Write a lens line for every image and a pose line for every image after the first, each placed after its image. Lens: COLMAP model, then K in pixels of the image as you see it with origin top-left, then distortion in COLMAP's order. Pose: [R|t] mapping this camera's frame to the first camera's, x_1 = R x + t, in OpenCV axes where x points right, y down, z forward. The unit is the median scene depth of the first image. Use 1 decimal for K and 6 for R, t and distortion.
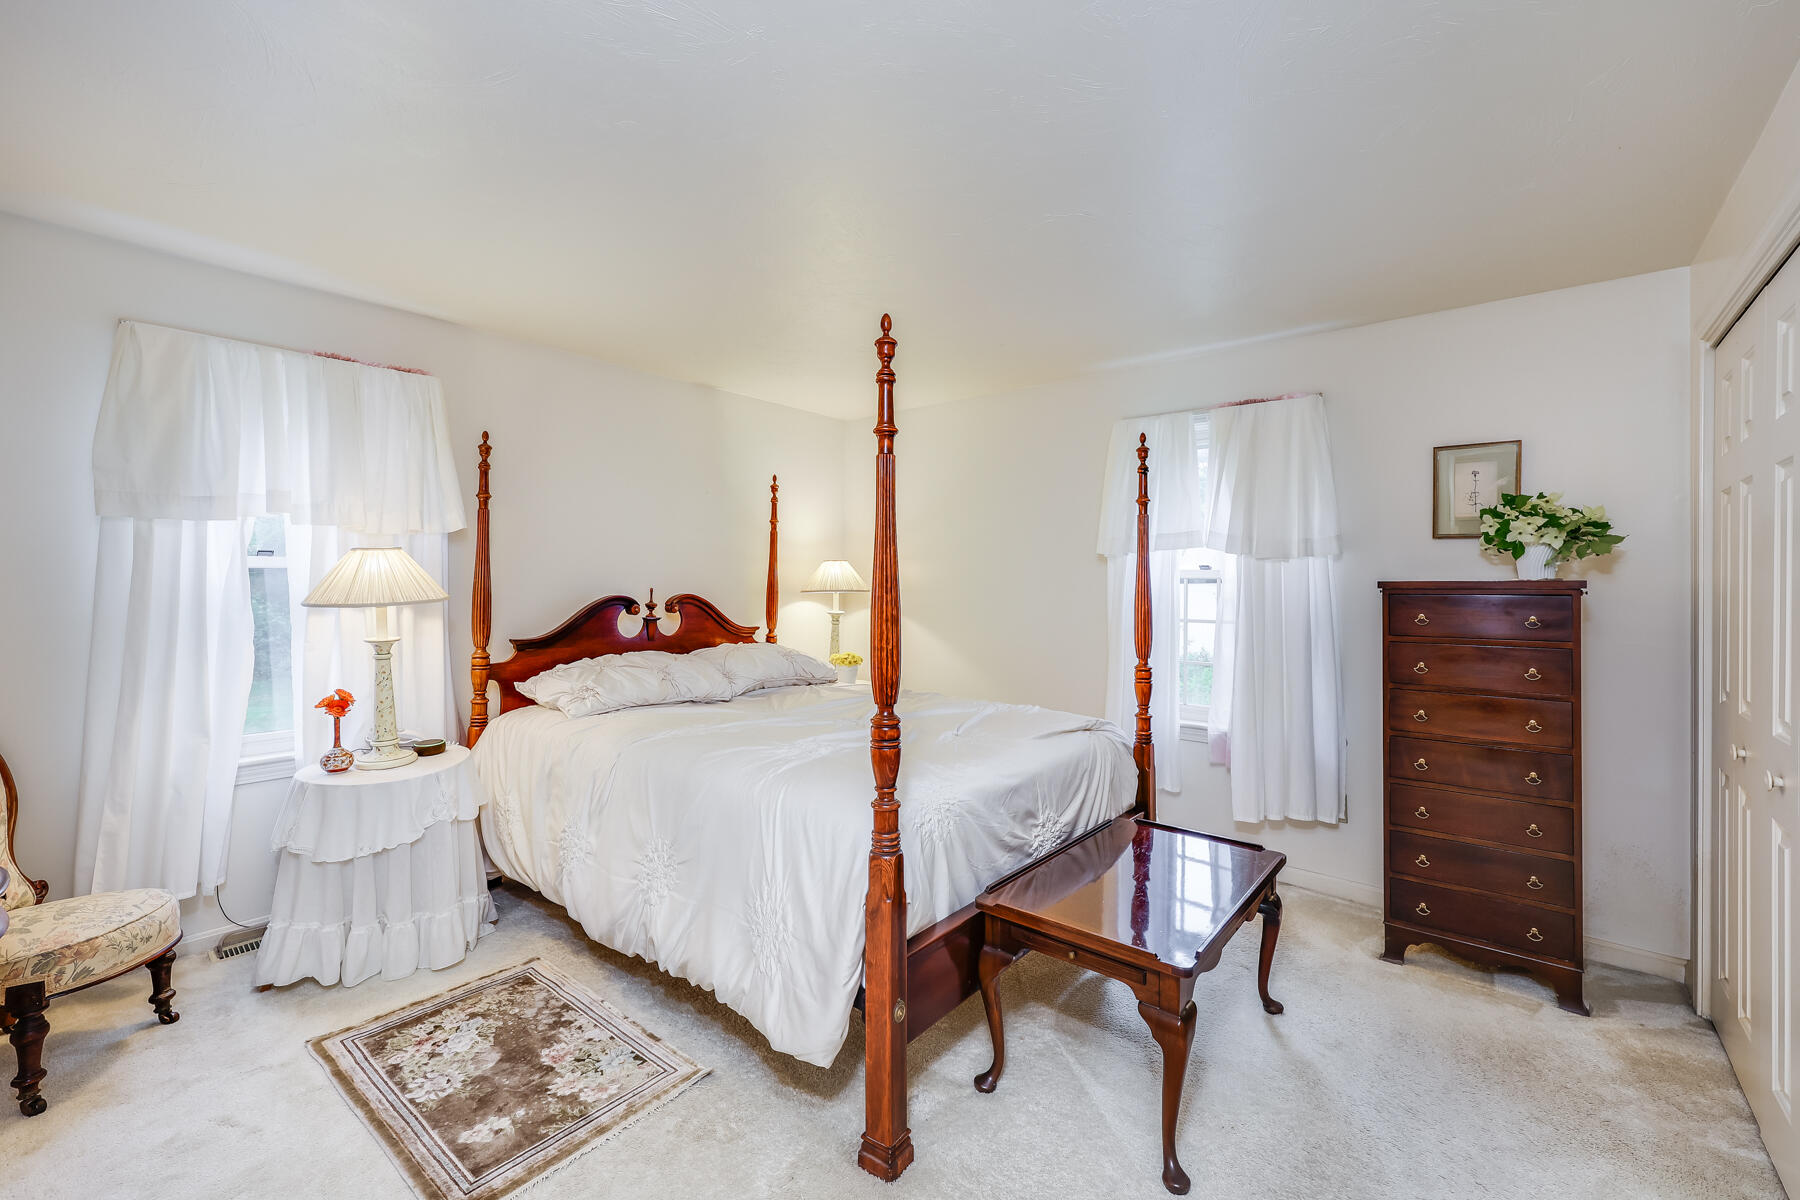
lens RADIAL K [[764.5, 0, 903.7], [0, 764.5, 592.2], [0, 0, 1]] dist [0.000417, 0.000012]
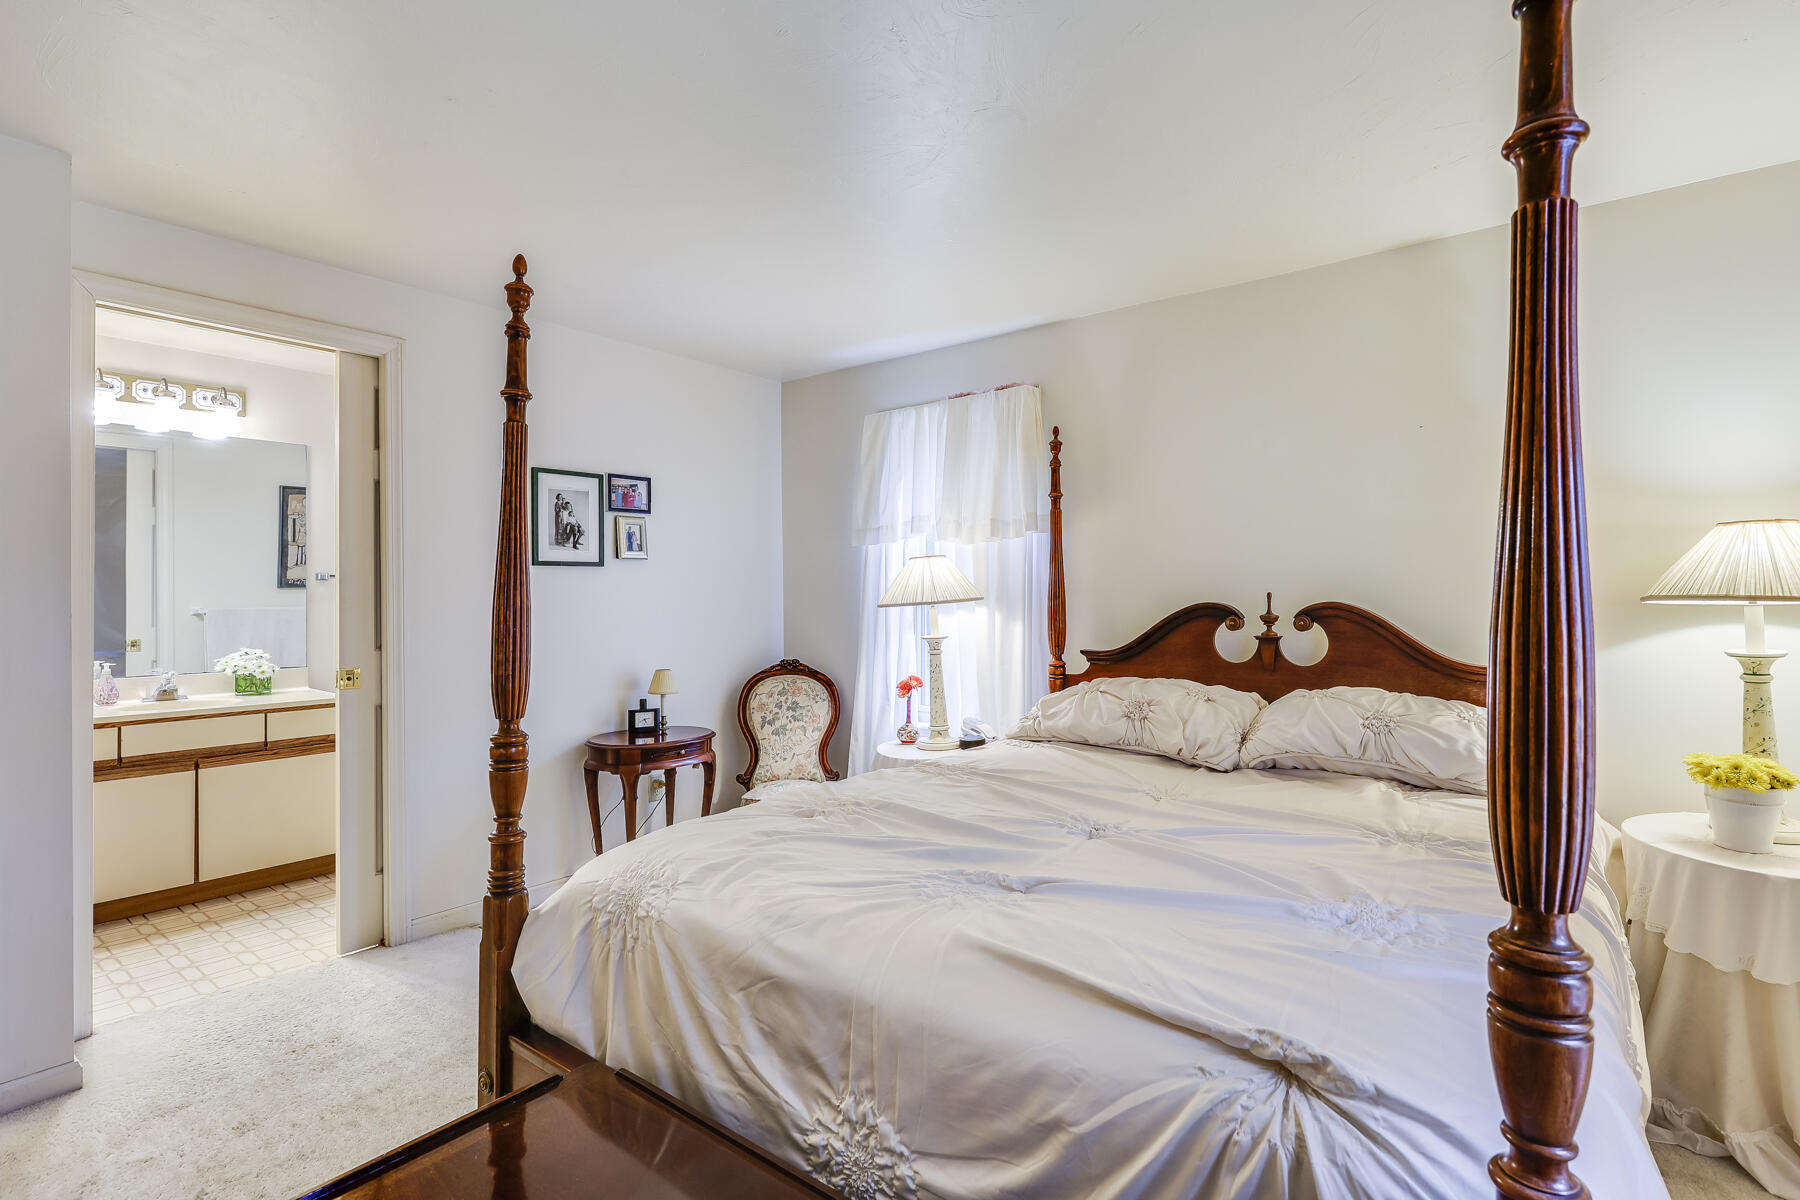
lens RADIAL K [[872.6, 0, 900.6], [0, 872.6, 611.2], [0, 0, 1]] dist [0.002299, 0.001196]
pose [[0.030666, 0.019871, -0.999332, 0.655371], [-0.003014, 0.999800, 0.019788, -0.004709], [0.999525, 0.002405, 0.030719, 0.956308]]
